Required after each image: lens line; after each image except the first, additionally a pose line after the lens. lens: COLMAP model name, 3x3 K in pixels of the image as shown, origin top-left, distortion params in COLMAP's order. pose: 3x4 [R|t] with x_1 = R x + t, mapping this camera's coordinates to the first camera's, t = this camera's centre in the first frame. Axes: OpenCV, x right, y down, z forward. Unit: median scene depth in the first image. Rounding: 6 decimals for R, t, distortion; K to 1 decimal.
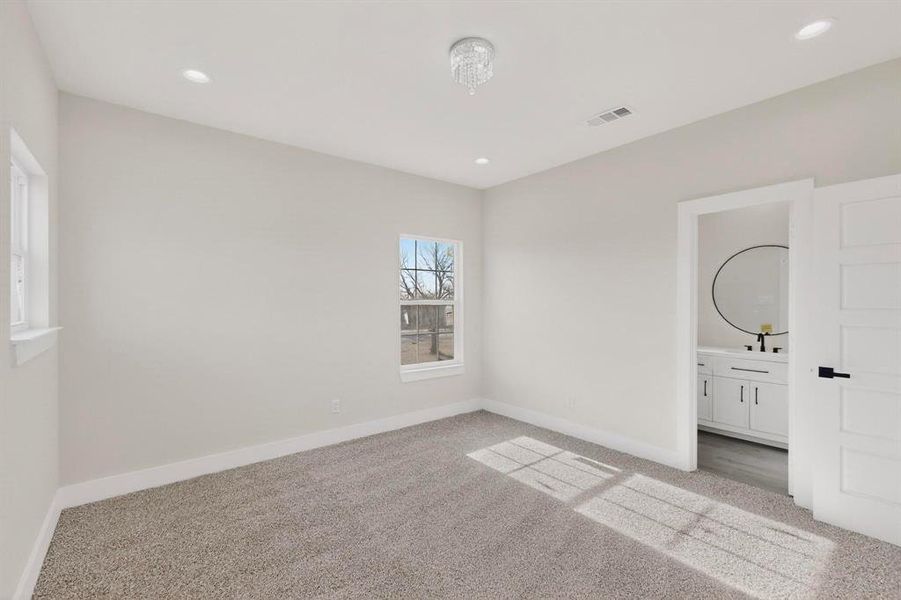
lens RADIAL K [[393.6, 0, 449.9], [0, 393.6, 302.8], [0, 0, 1]] dist [0.015038, -0.000129]
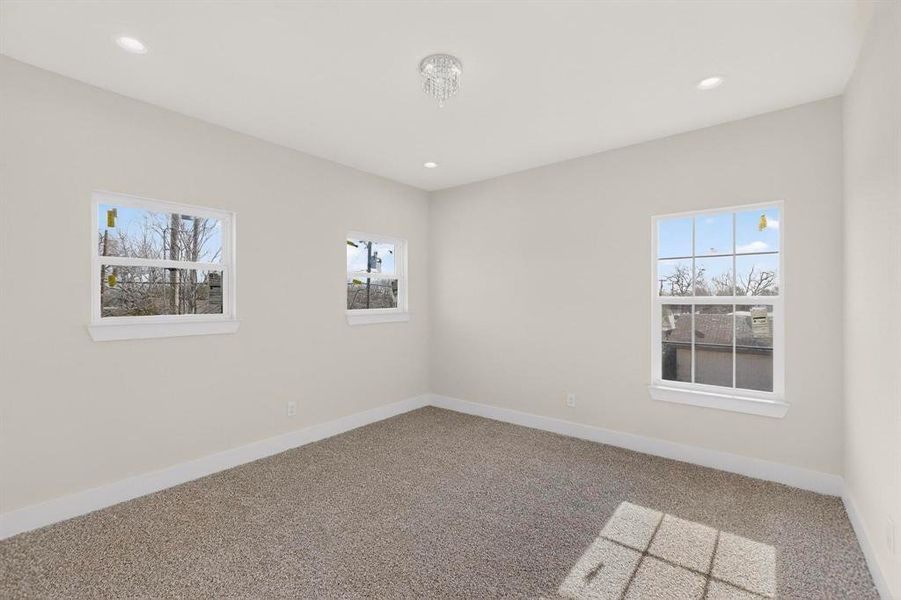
lens RADIAL K [[393.6, 0, 452.3], [0, 393.6, 297.1], [0, 0, 1]] dist [0.015038, -0.000129]
pose [[0.236989, -0.001163, -0.971512, 0.636624], [-0.005628, 0.999981, -0.002570, -0.004519], [0.971496, 0.006076, 0.236978, 0.449308]]
